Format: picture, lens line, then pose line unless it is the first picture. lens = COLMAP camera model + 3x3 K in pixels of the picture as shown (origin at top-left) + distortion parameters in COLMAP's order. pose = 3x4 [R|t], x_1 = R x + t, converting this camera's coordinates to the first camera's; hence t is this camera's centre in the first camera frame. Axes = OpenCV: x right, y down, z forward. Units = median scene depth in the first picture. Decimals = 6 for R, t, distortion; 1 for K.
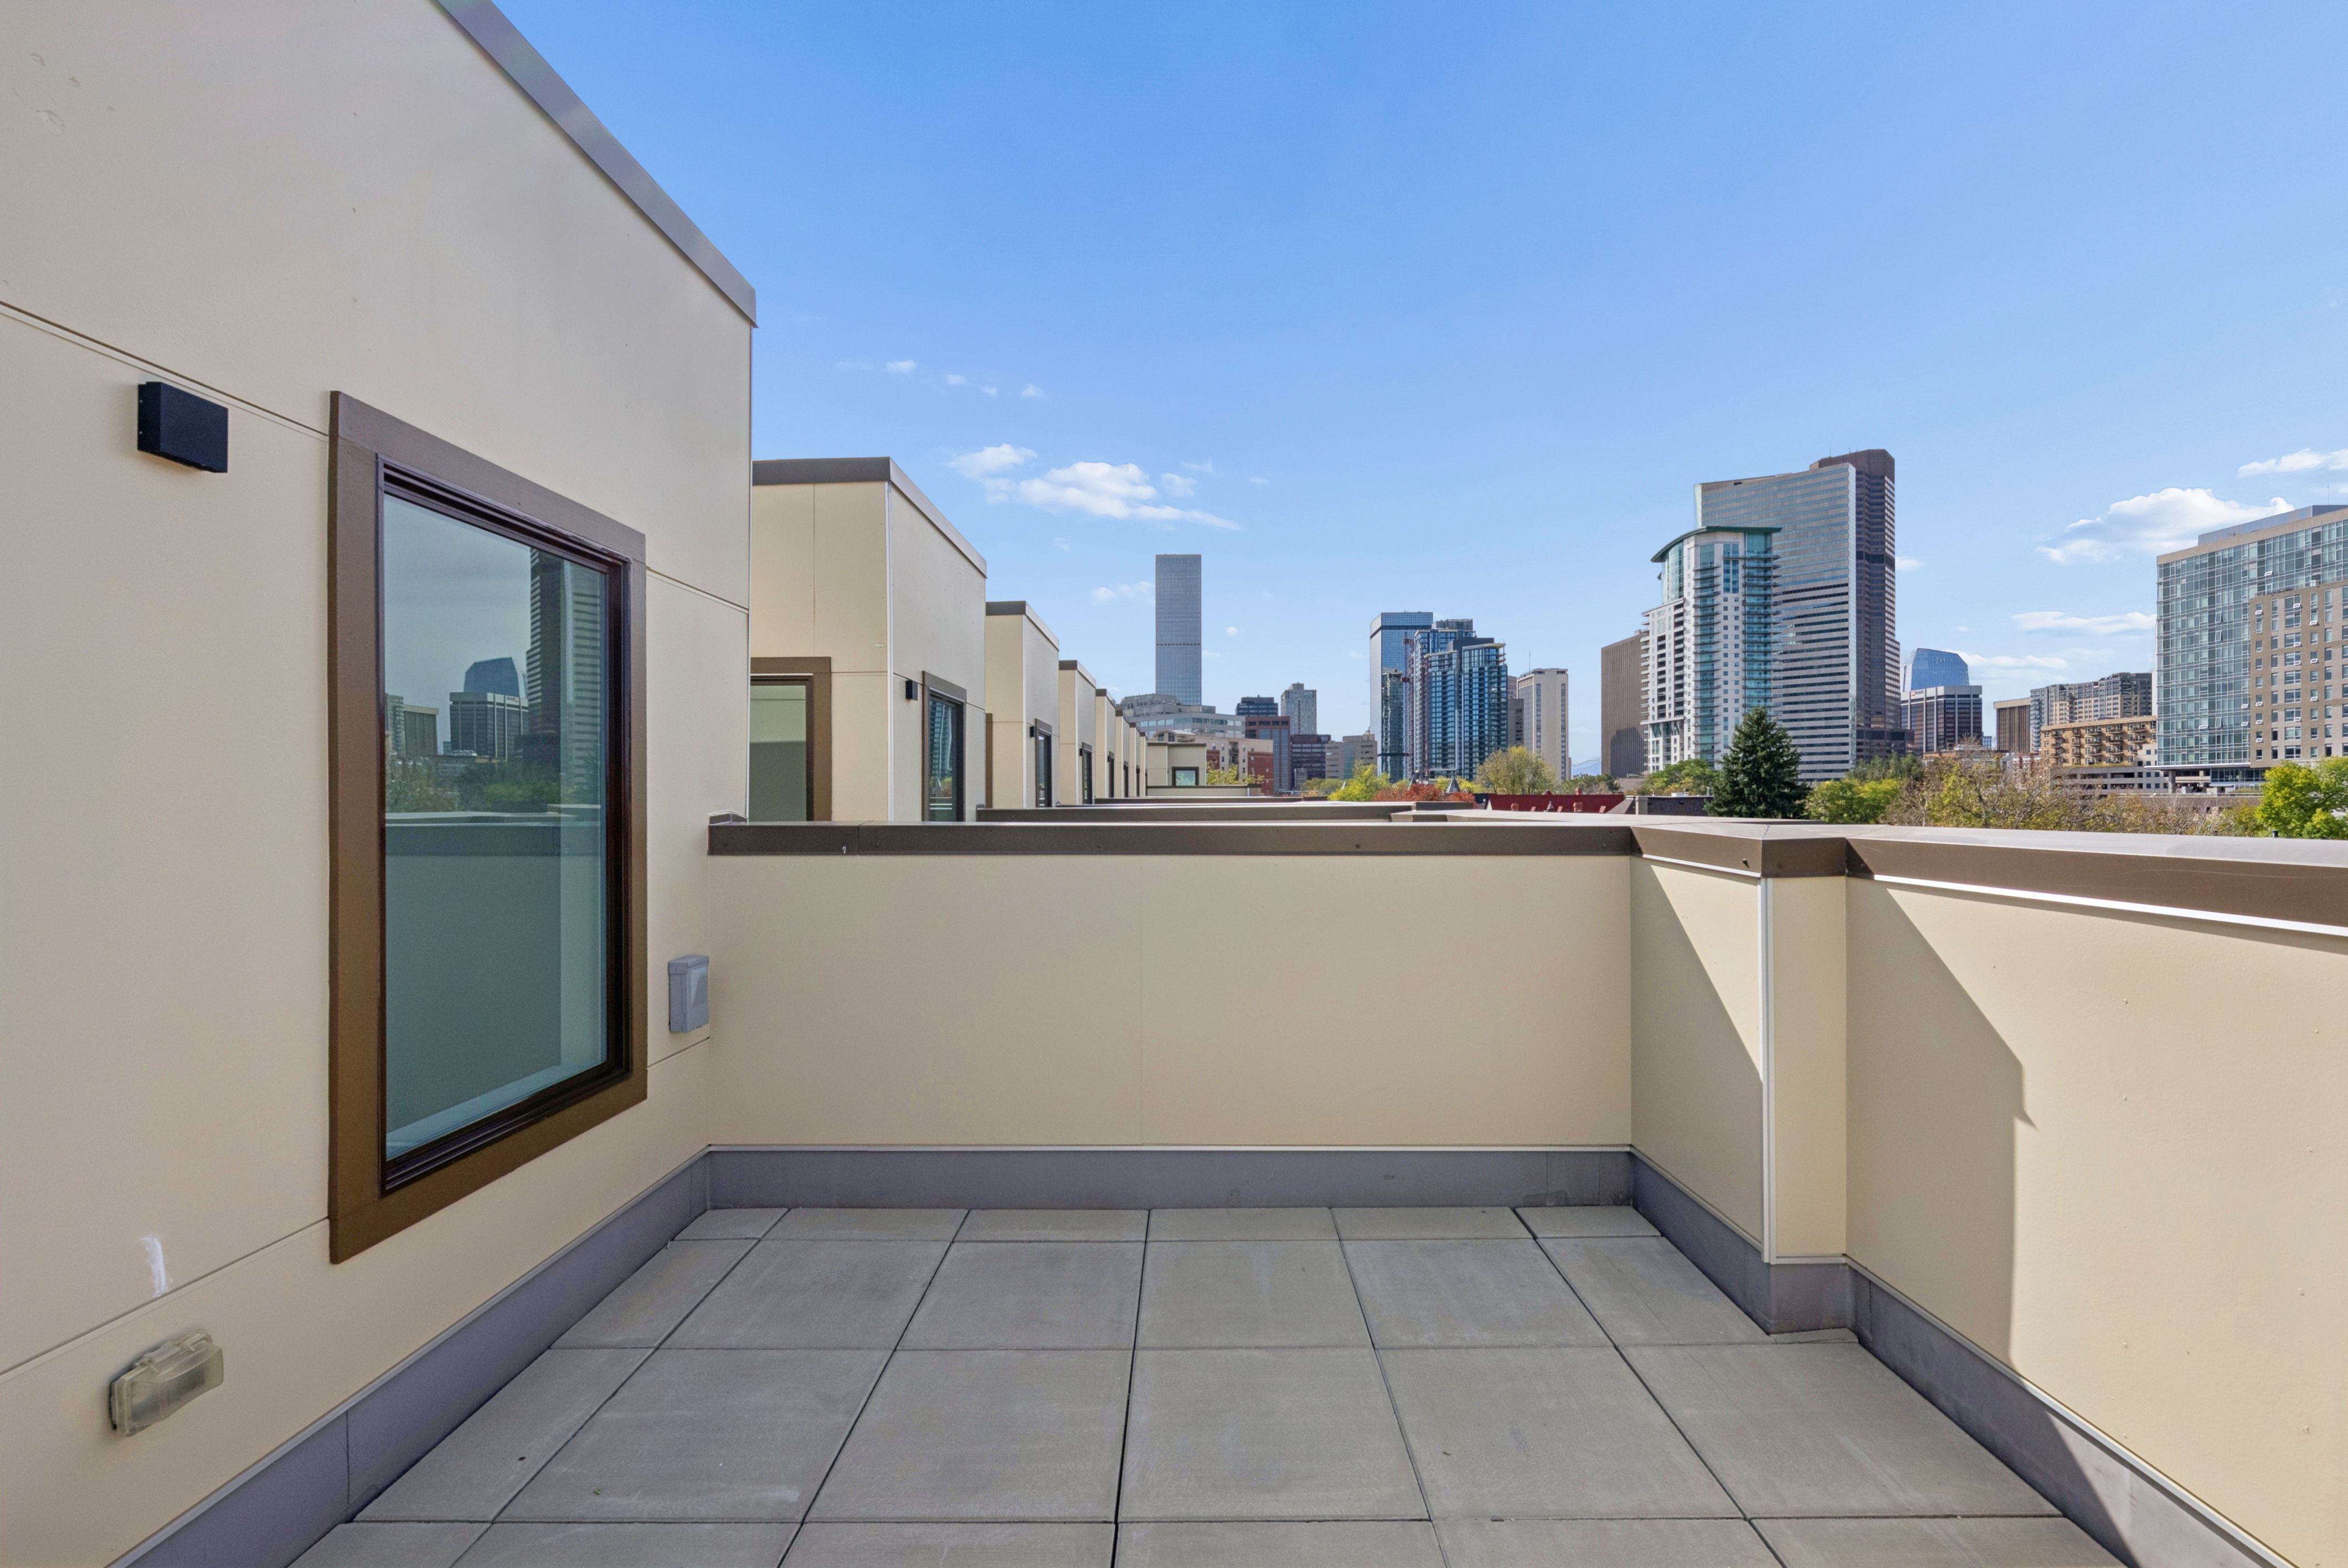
lens RADIAL K [[1004.8, 0, 1182.0], [0, 1004.8, 796.6], [0, 0, 1]] dist [-0.000059, 0.000084]
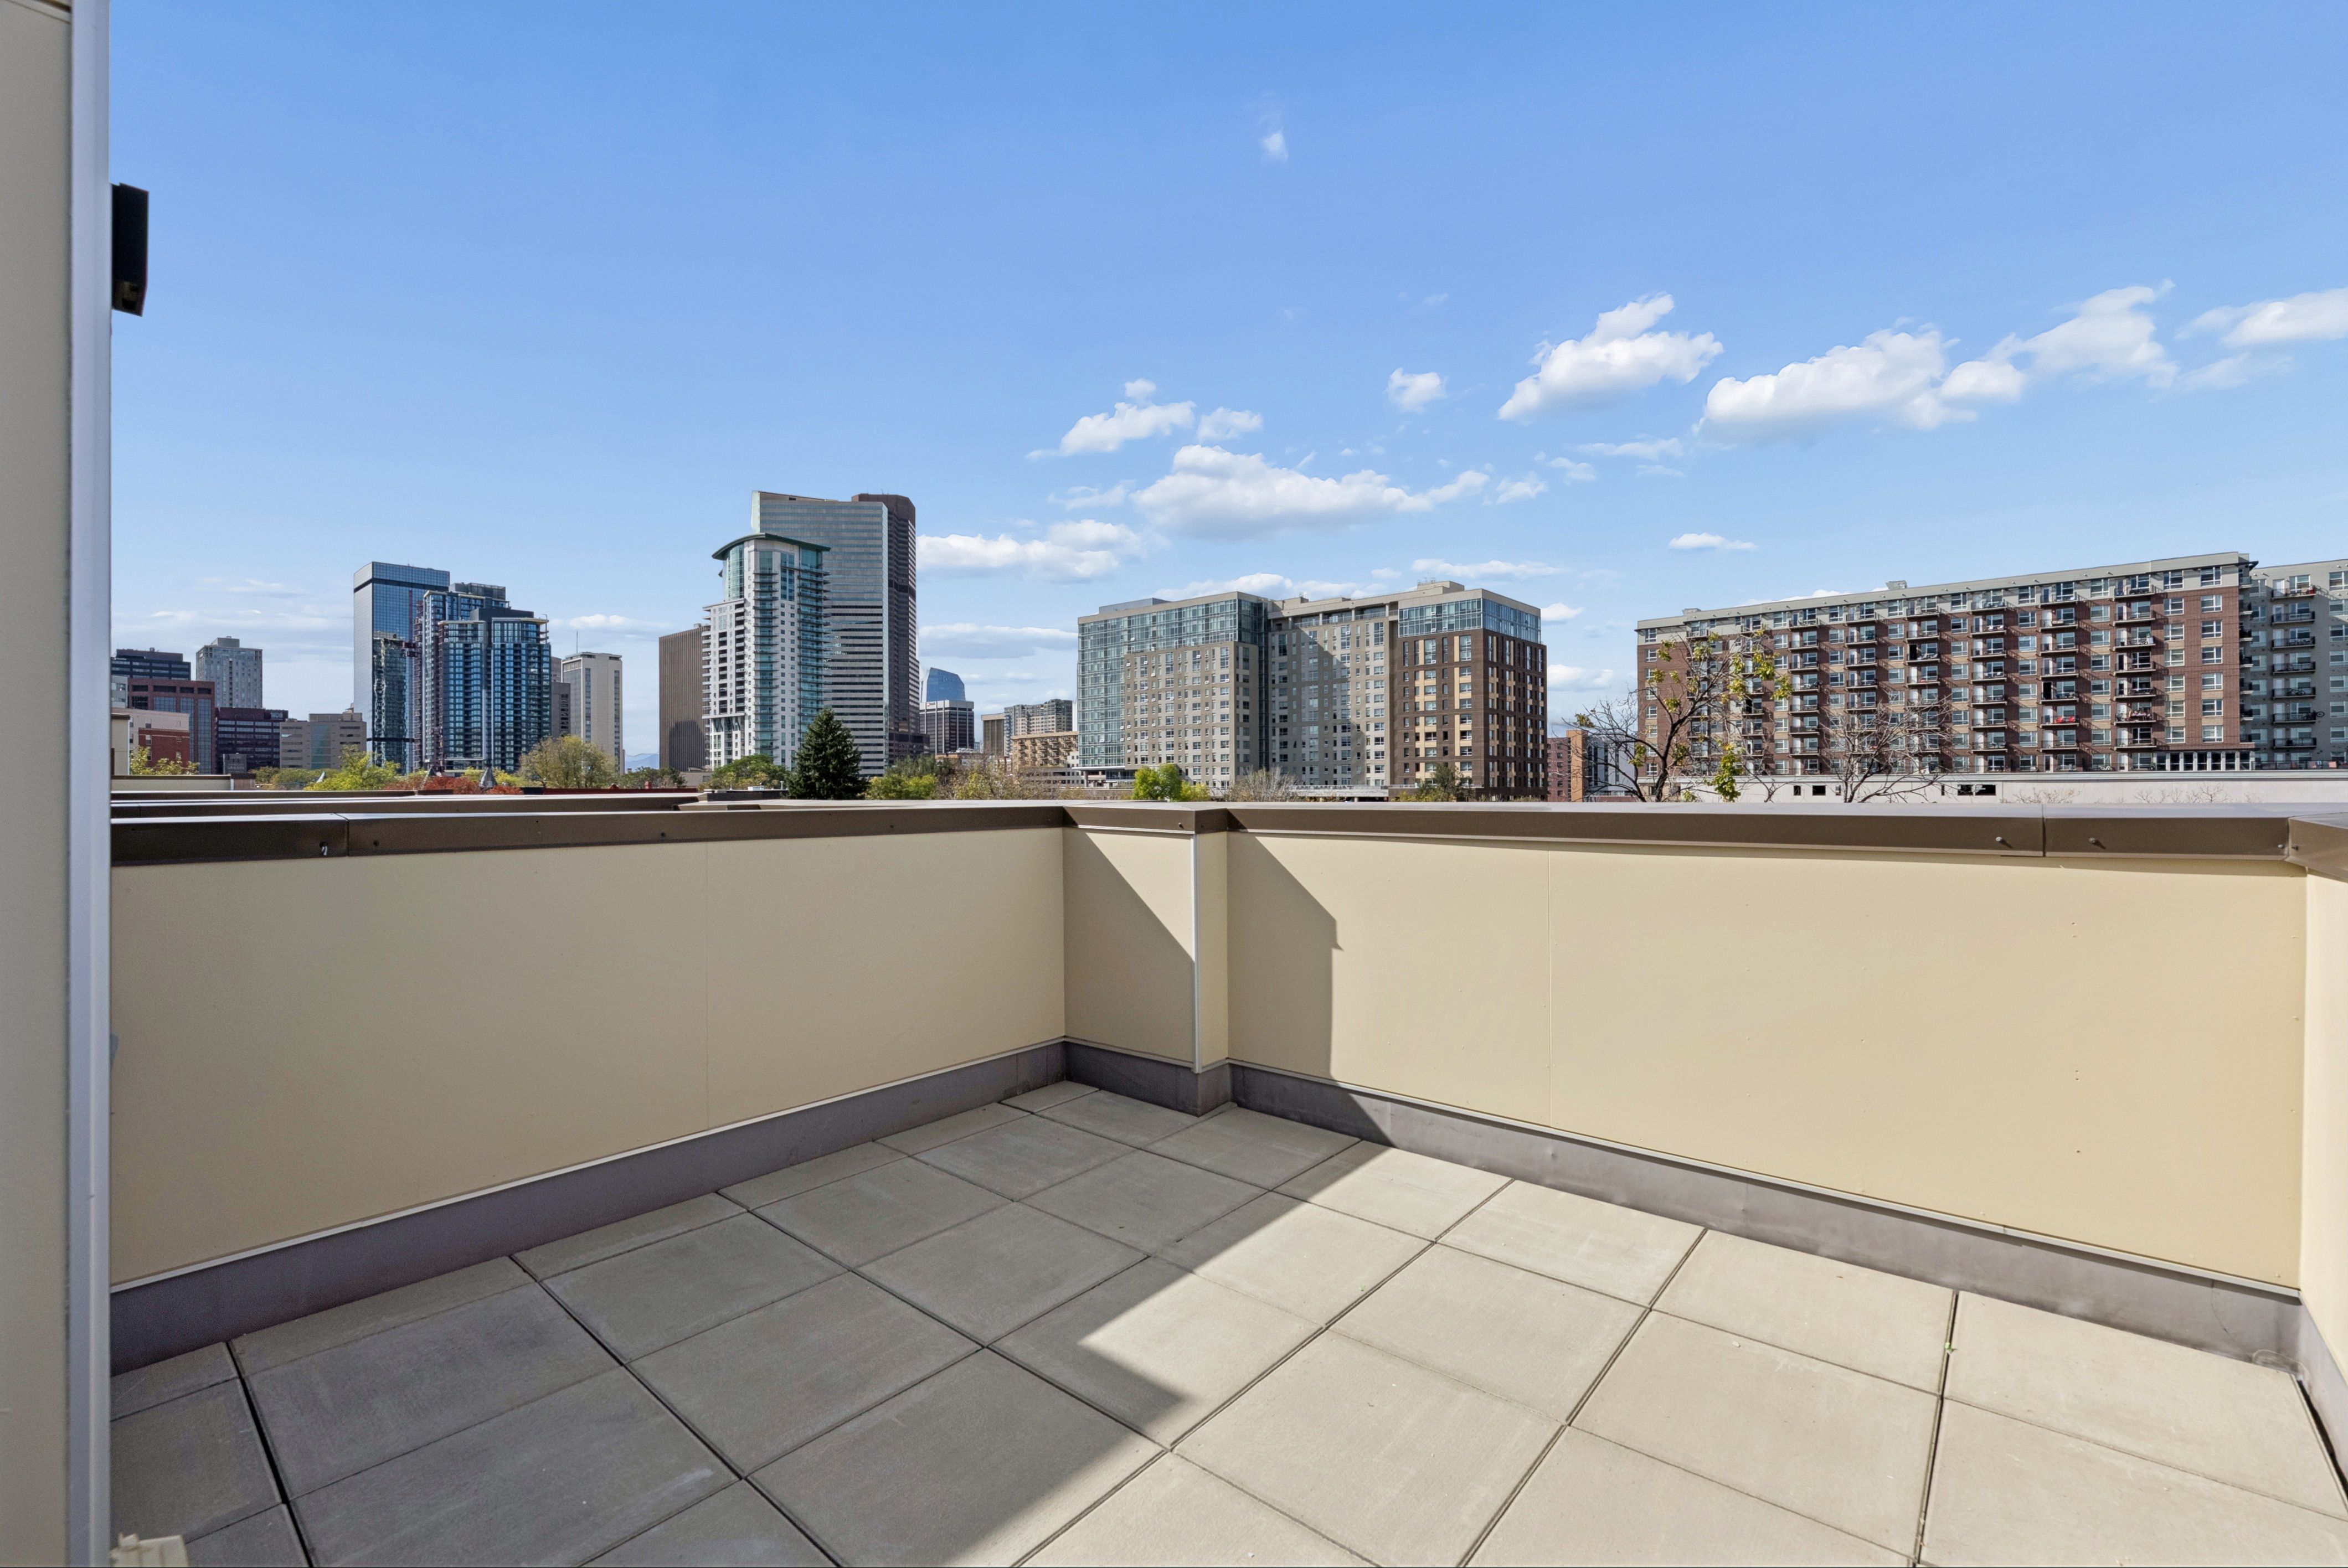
lens RADIAL K [[998.1, 0, 1174.0], [0, 998.1, 784.0], [0, 0, 1]] dist [-0.000603, 0.000050]
pose [[0.646817, 0.002078, 0.762642, -0.593672], [0.002920, 0.999982, -0.005201, 0.008000], [-0.762639, 0.005591, 0.646800, -0.007089]]
